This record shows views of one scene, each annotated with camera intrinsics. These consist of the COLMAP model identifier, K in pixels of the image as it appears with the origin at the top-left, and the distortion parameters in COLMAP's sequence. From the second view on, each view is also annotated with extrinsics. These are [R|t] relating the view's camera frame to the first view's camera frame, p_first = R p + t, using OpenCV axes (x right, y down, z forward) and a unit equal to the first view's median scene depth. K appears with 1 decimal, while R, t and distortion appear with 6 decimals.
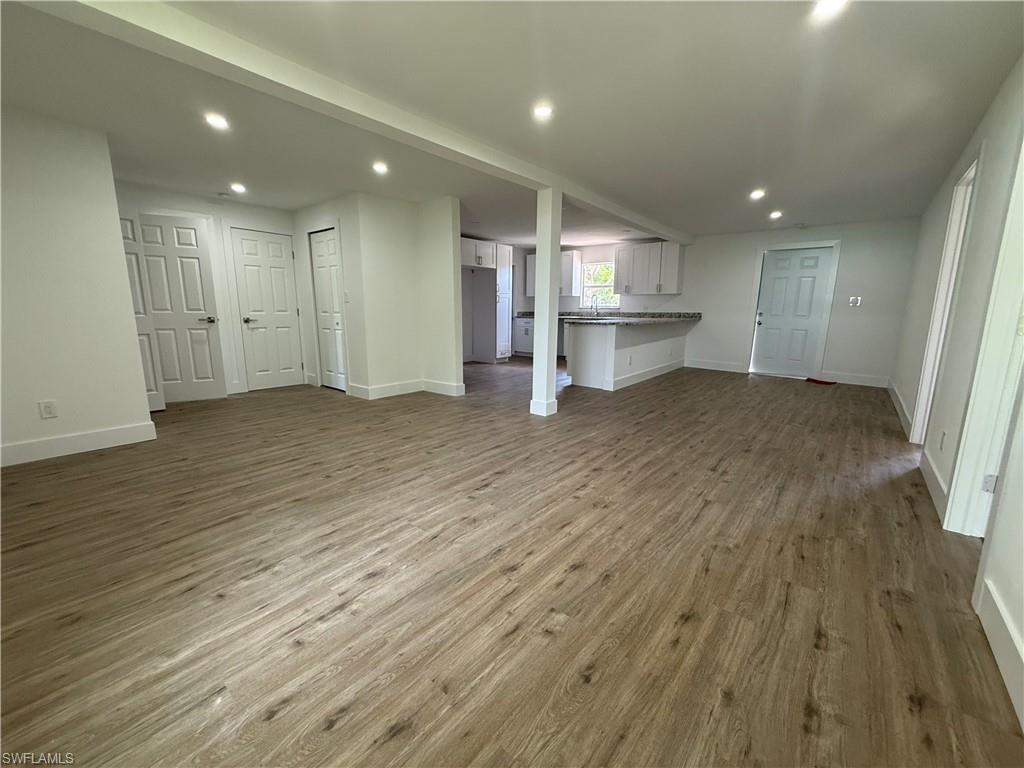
lens RADIAL K [[411.8, 0, 507.1], [0, 411.8, 383.9], [0, 0, 1]] dist [0.006538, -0.000299]
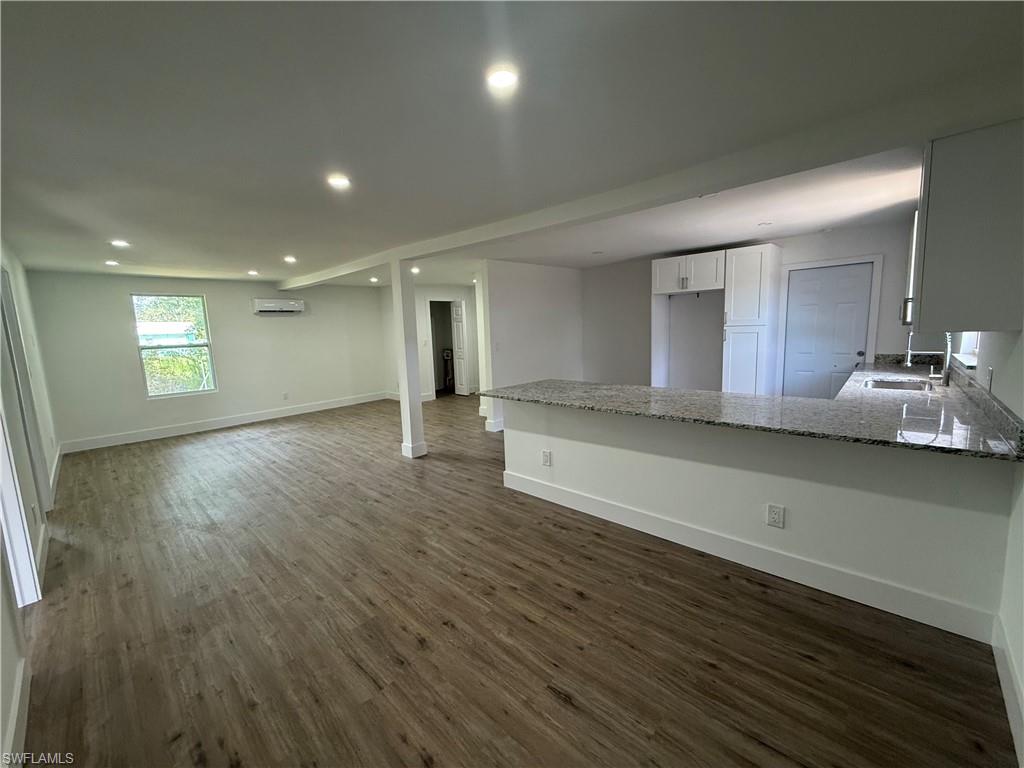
lens RADIAL K [[411.8, 0, 507.1], [0, 411.8, 383.9], [0, 0, 1]] dist [0.006538, -0.000299]
pose [[-0.063384, 0.137088, -0.988529, 1.337534], [-0.148321, 0.978226, 0.145169, -0.366552], [0.986906, 0.155821, -0.041671, 1.479321]]
